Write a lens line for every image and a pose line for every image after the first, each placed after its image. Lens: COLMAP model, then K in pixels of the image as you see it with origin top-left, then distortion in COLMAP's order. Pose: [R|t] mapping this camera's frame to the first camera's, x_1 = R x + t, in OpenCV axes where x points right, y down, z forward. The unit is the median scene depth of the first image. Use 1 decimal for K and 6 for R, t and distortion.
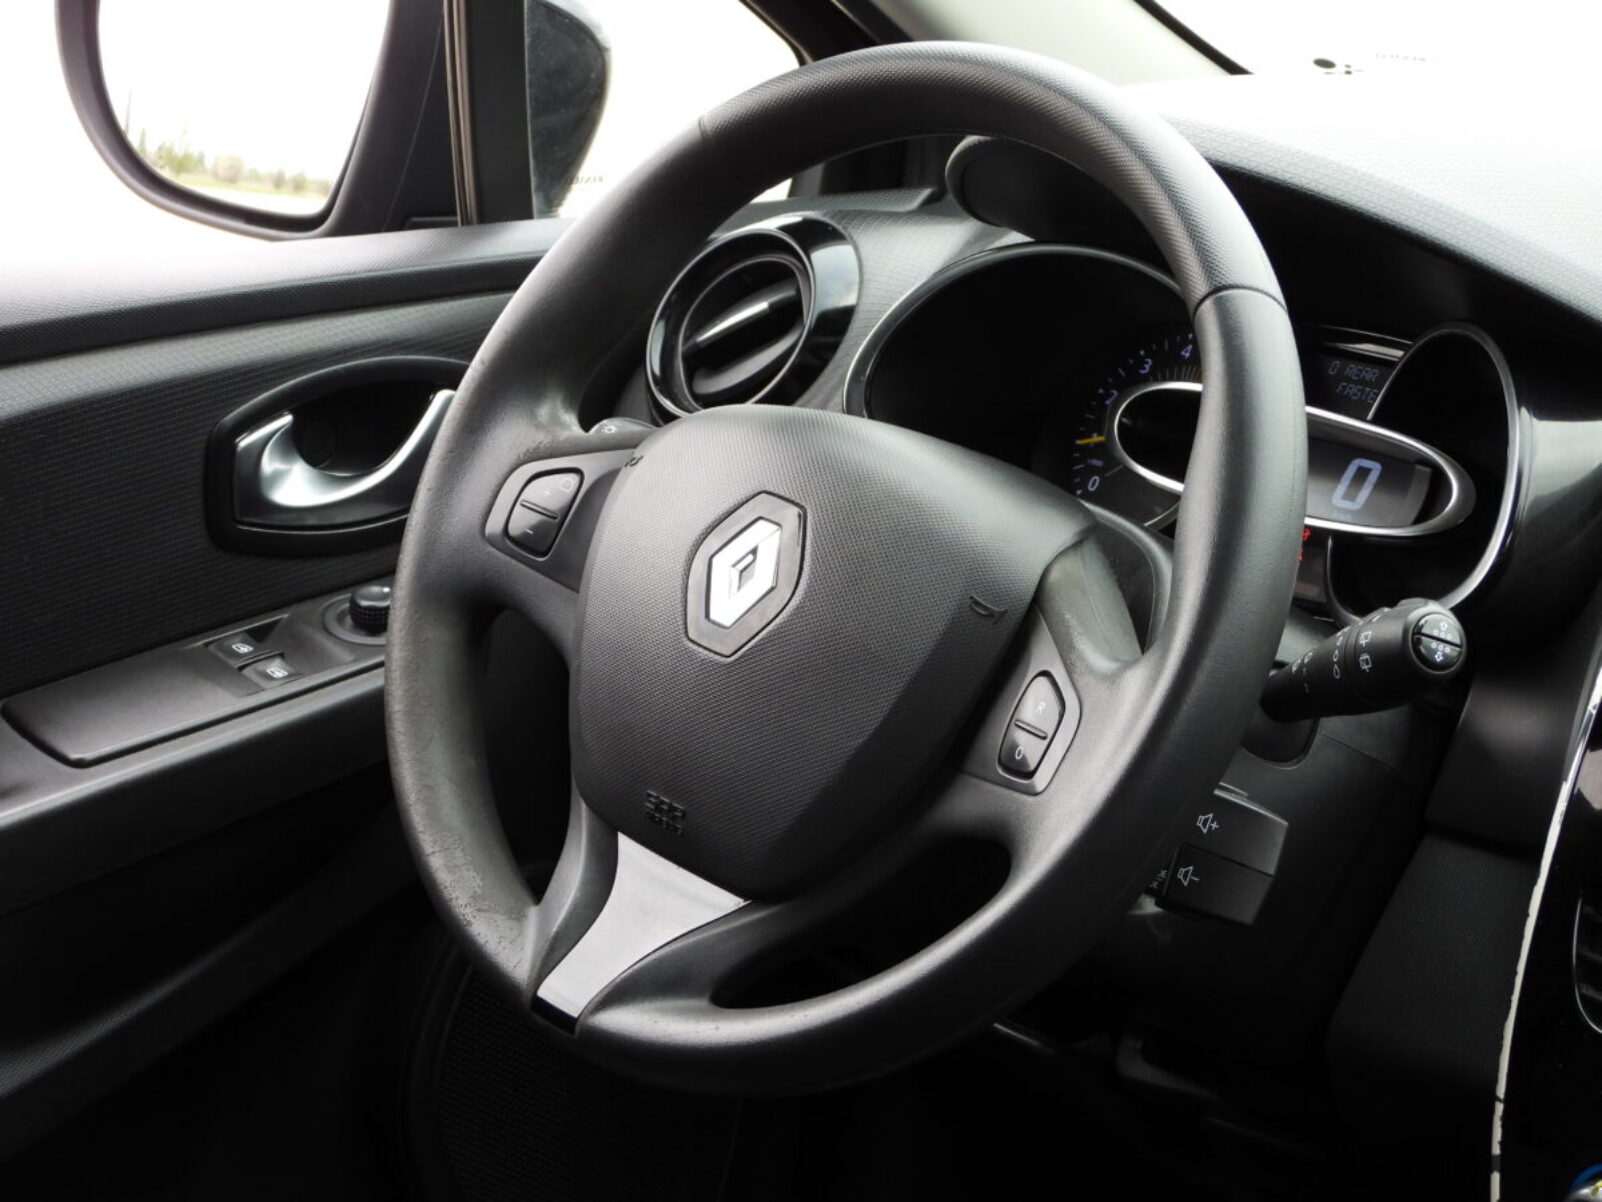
lens RADIAL K [[4141.8, 0, 801.0], [0, 4141.8, 601.0], [0, 0, 1]] dist [-0.129059, 1.026441]
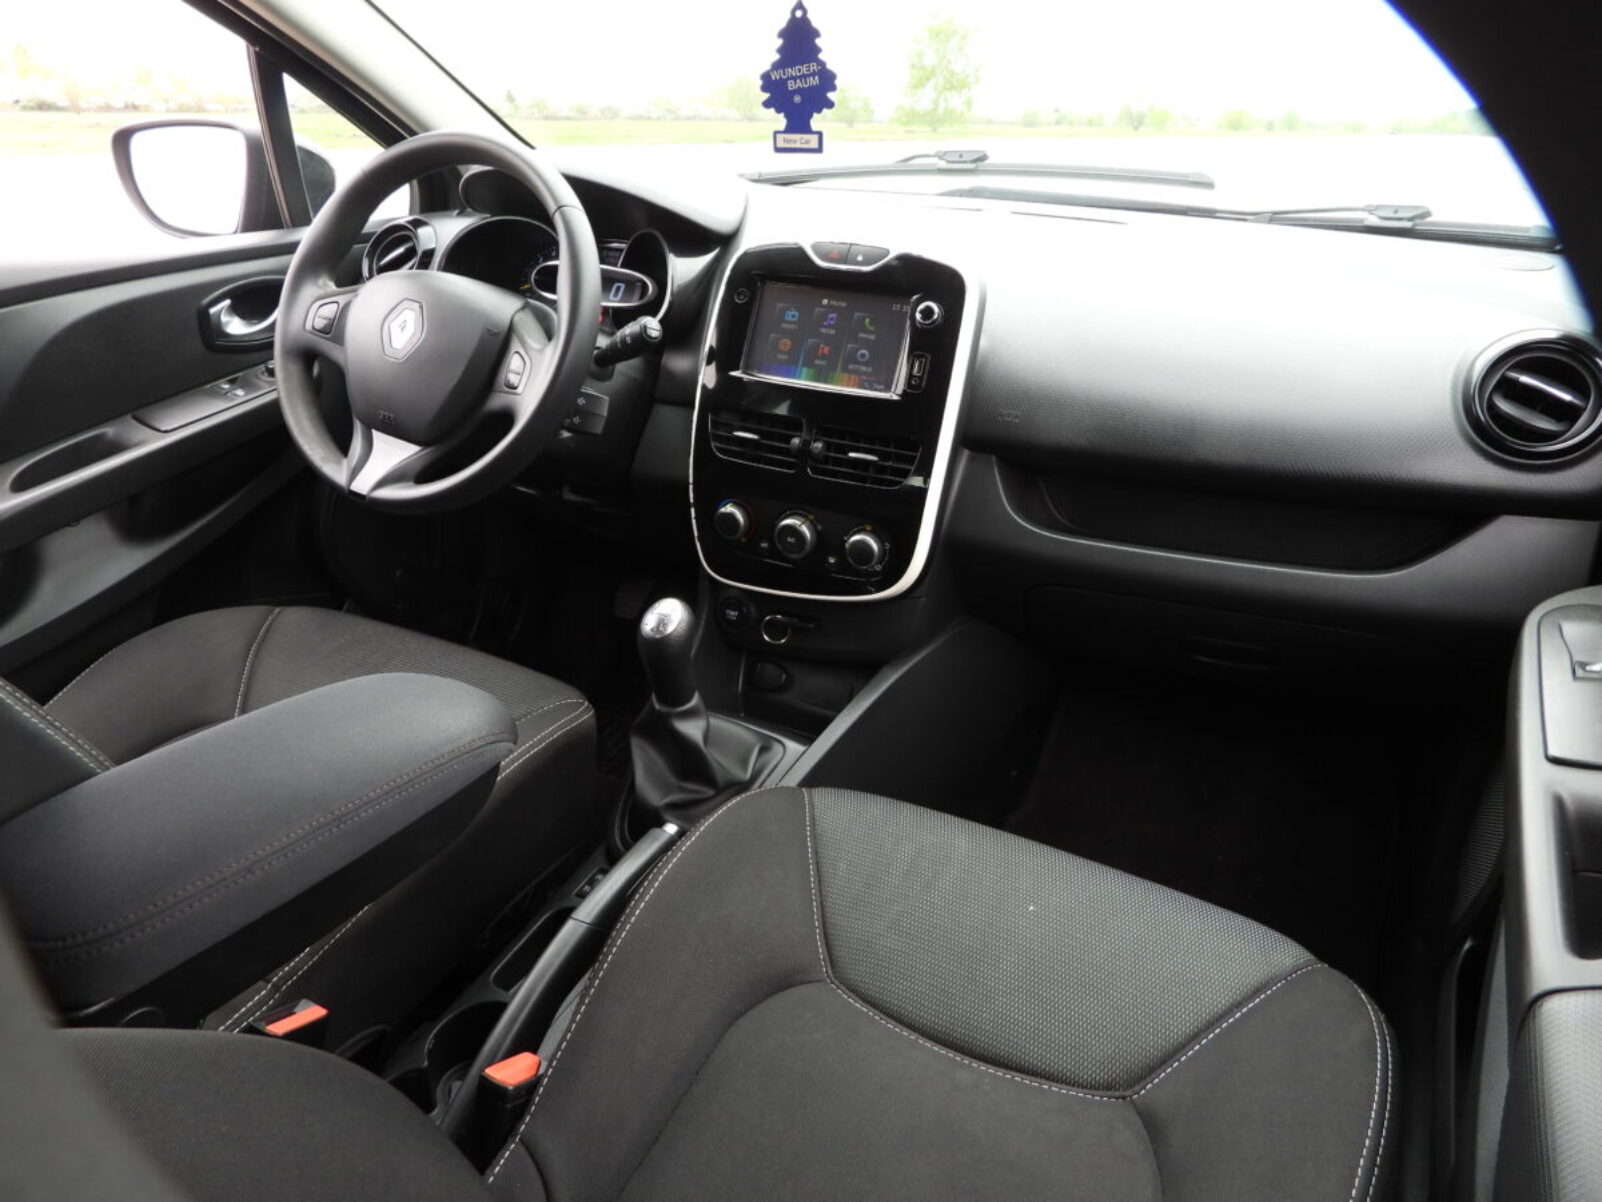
lens RADIAL K [[1151.5, 0, 801.0], [0, 1151.5, 601.0], [0, 0, 1]] dist [-0.013776, 0.011827]
pose [[0.953876, -0.145604, 0.262525, 0.011922], [0.095569, 0.976289, 0.194231, 0.045821], [-0.284582, -0.160183, 0.945174, 0.158354]]
